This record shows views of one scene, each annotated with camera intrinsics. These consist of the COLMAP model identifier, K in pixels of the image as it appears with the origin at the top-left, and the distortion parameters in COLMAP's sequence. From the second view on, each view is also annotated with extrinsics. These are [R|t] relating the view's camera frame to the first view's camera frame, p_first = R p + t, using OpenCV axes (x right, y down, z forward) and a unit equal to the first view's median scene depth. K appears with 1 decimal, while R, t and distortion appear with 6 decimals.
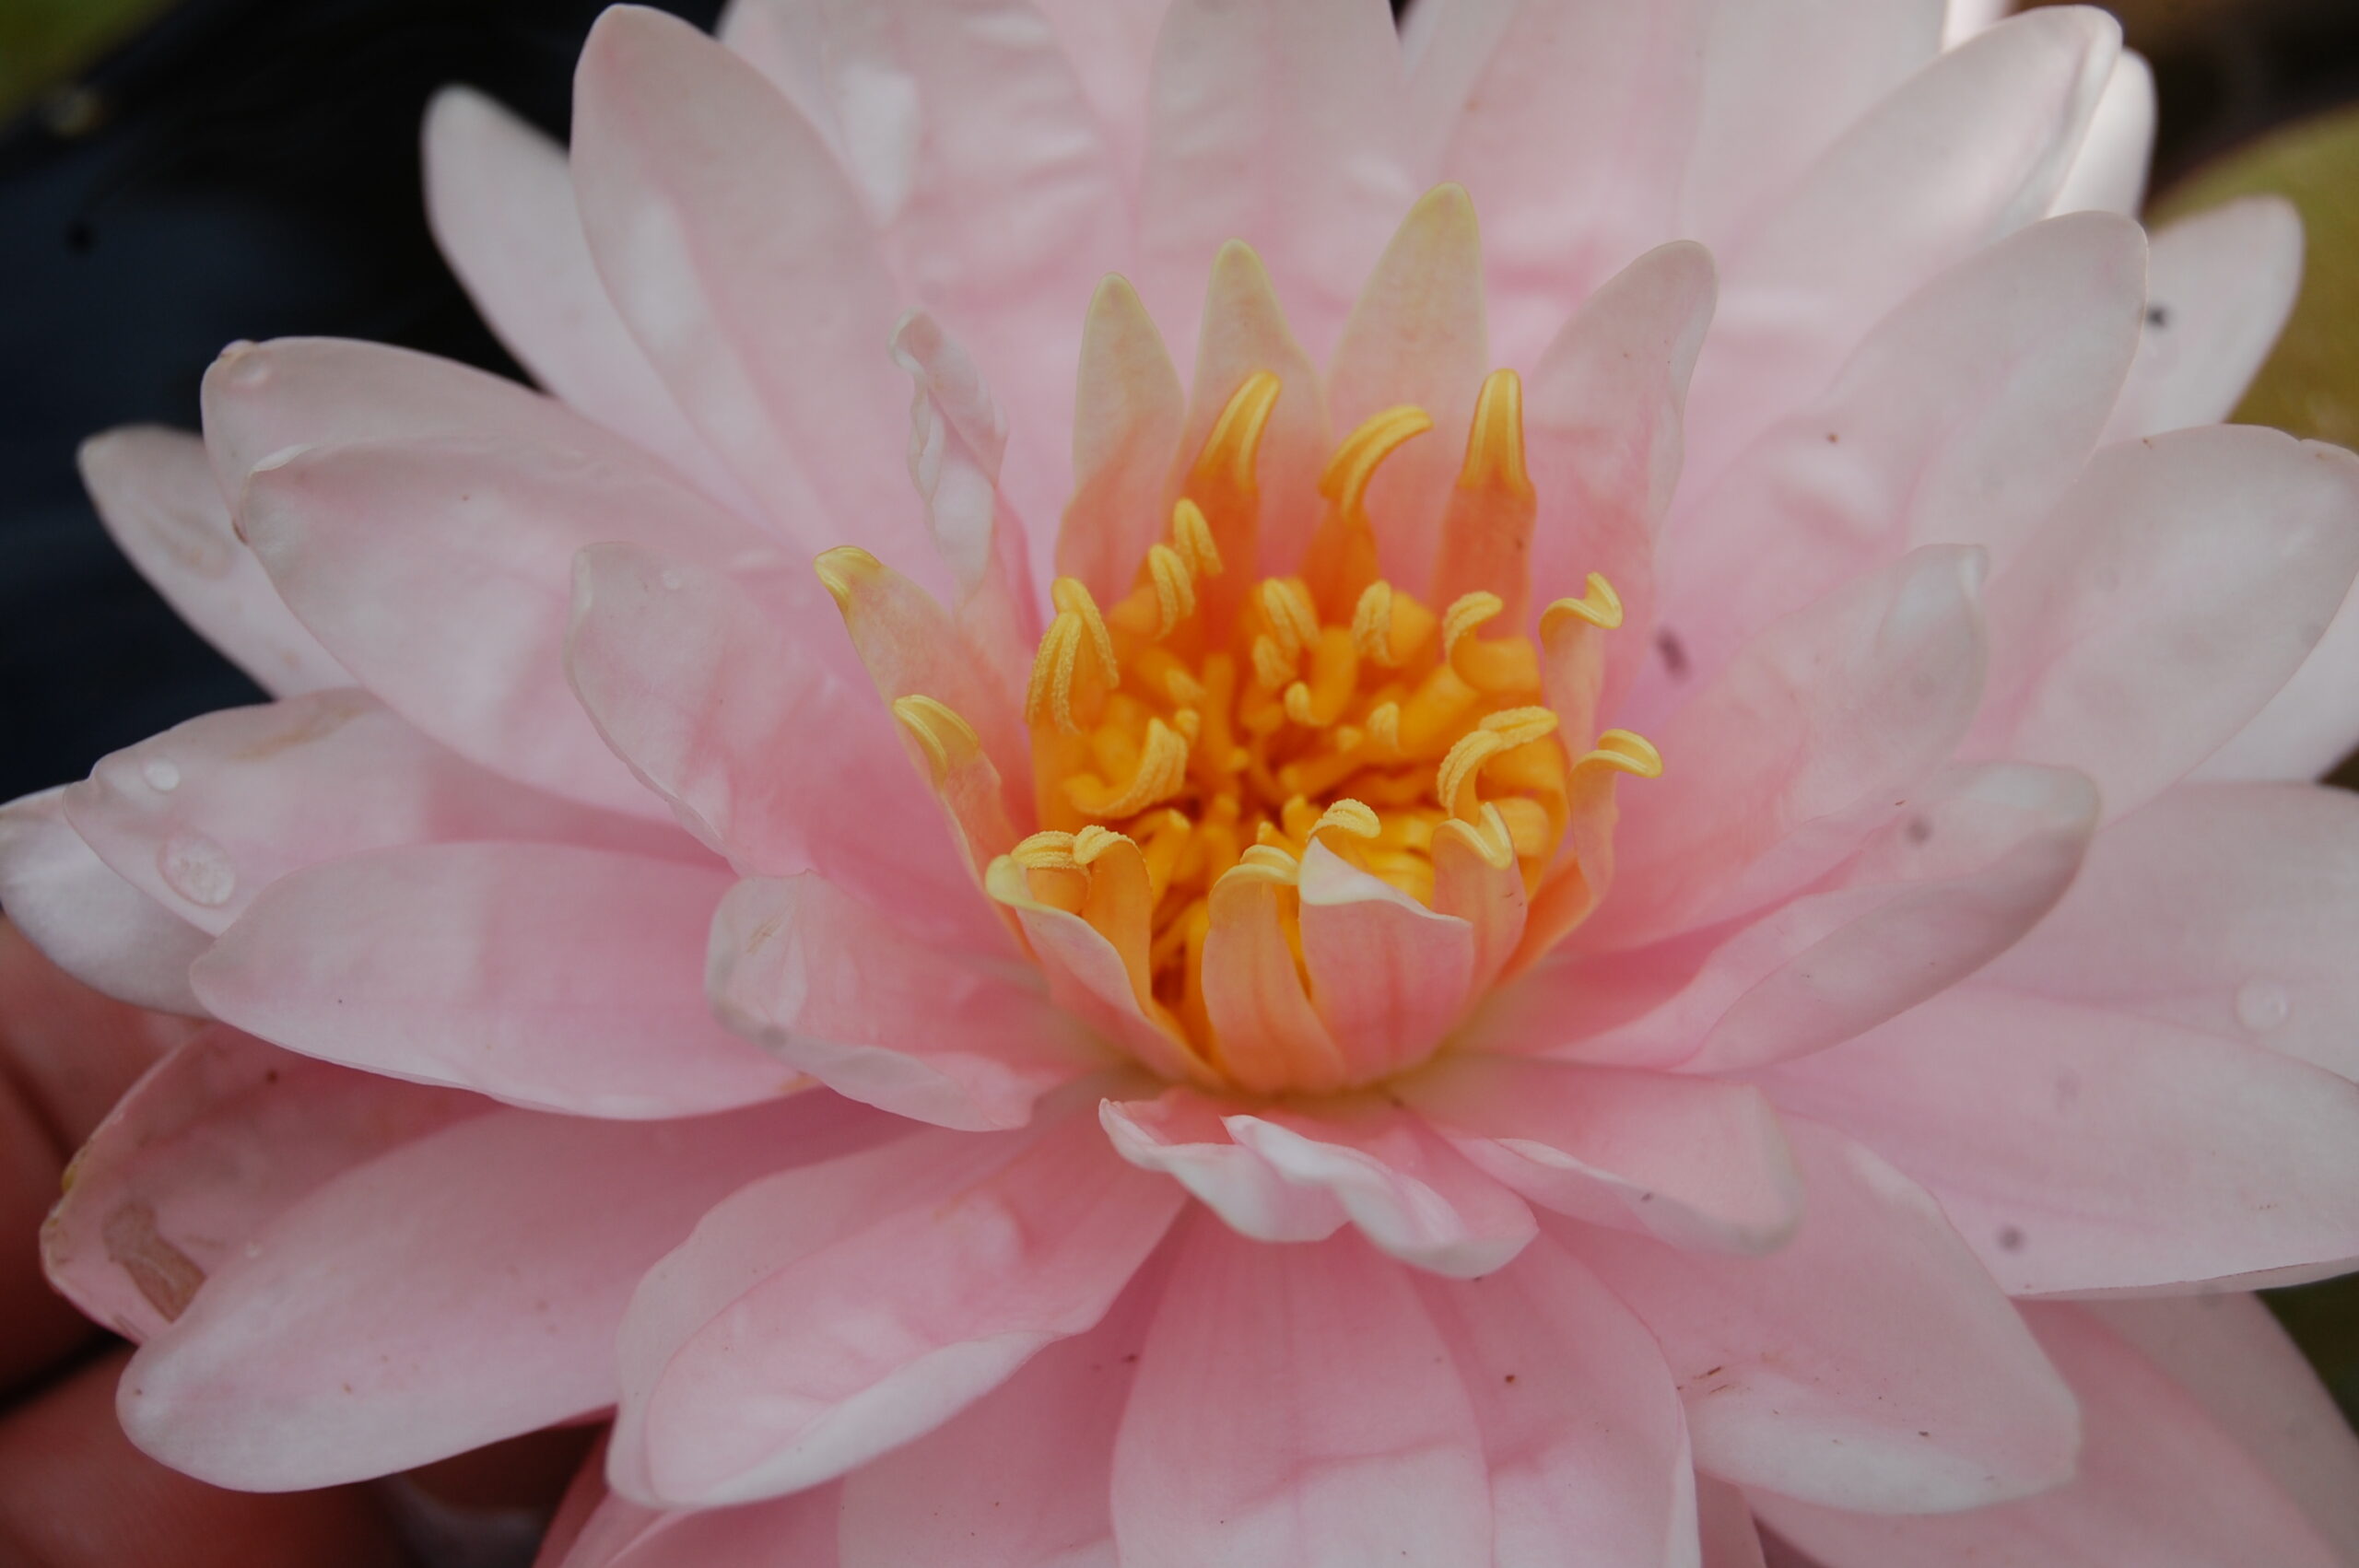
lens RADIAL K [[5060.4, 0, 1164.5], [0, 5060.4, 790.1], [0, 0, 1]] dist [0.032946, 0.000000]
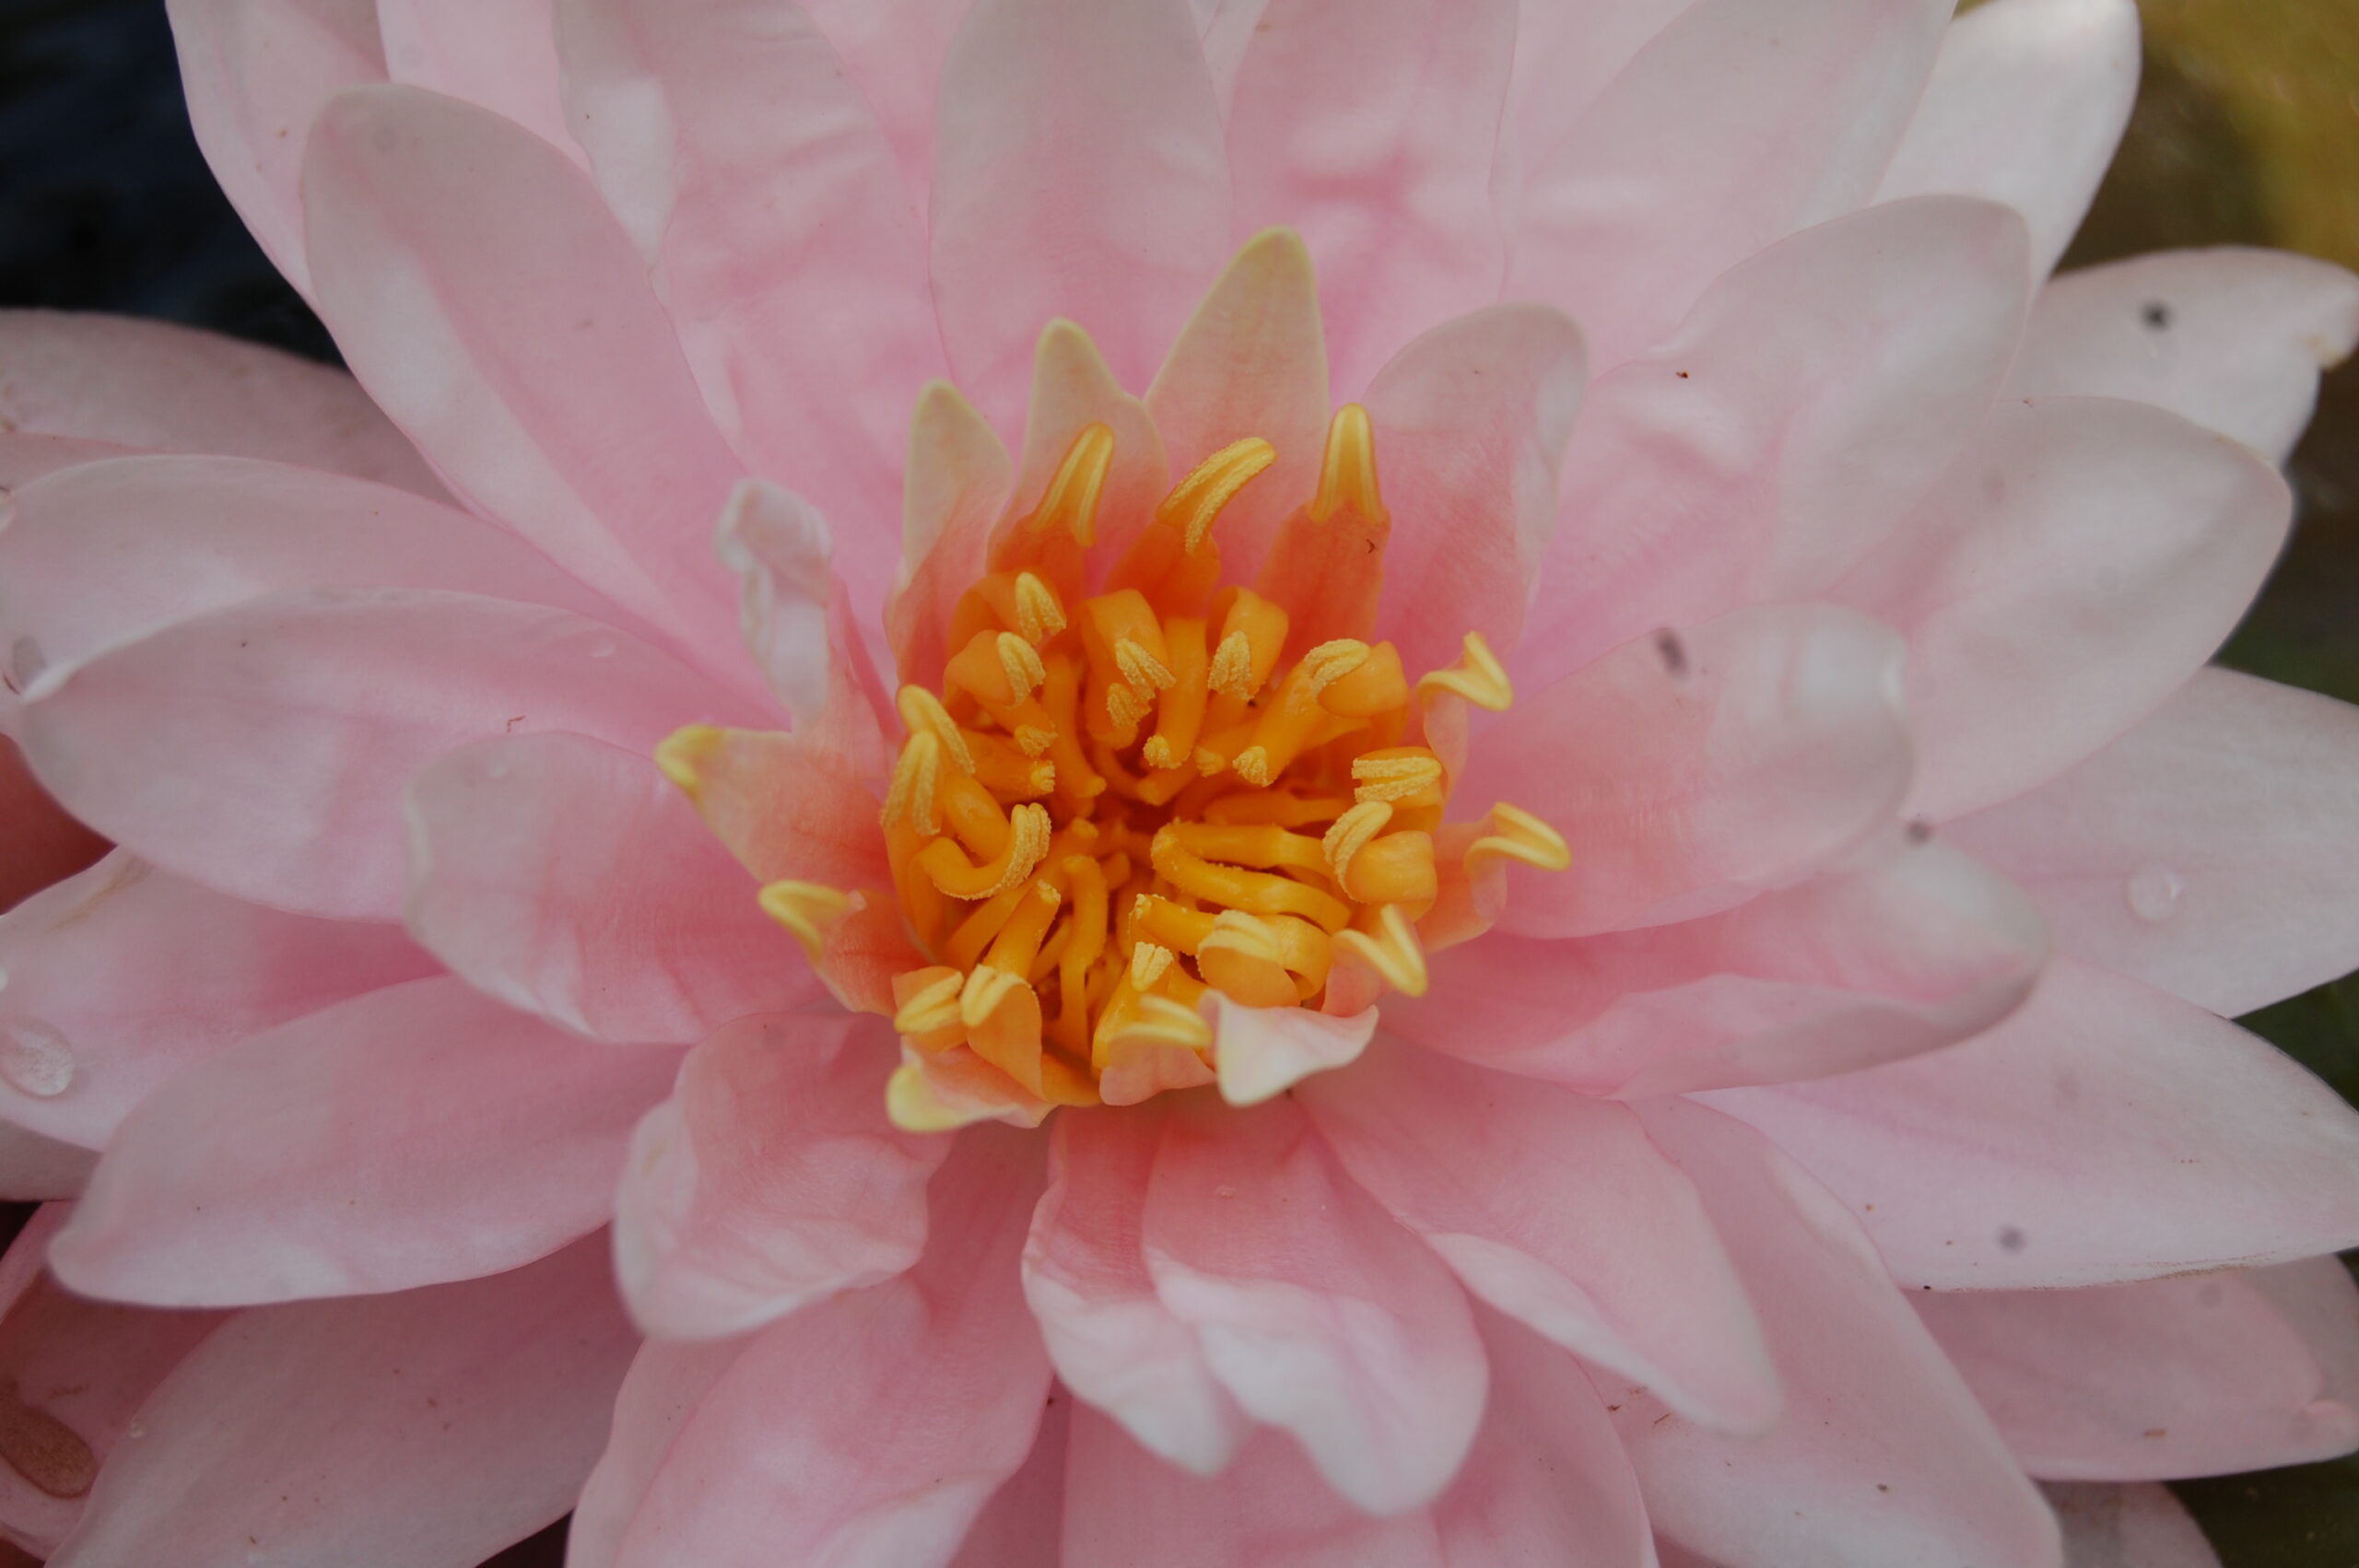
lens RADIAL K [[5060.4, 0, 1179.1], [0, 5060.4, 786.3], [0, 0, 1]] dist [0.032946, 0.000000]
pose [[0.990622, -0.115172, 0.073507, -0.041140], [0.093151, 0.962890, 0.253309, -0.254625], [-0.099954, -0.244086, 0.964589, 0.085955]]
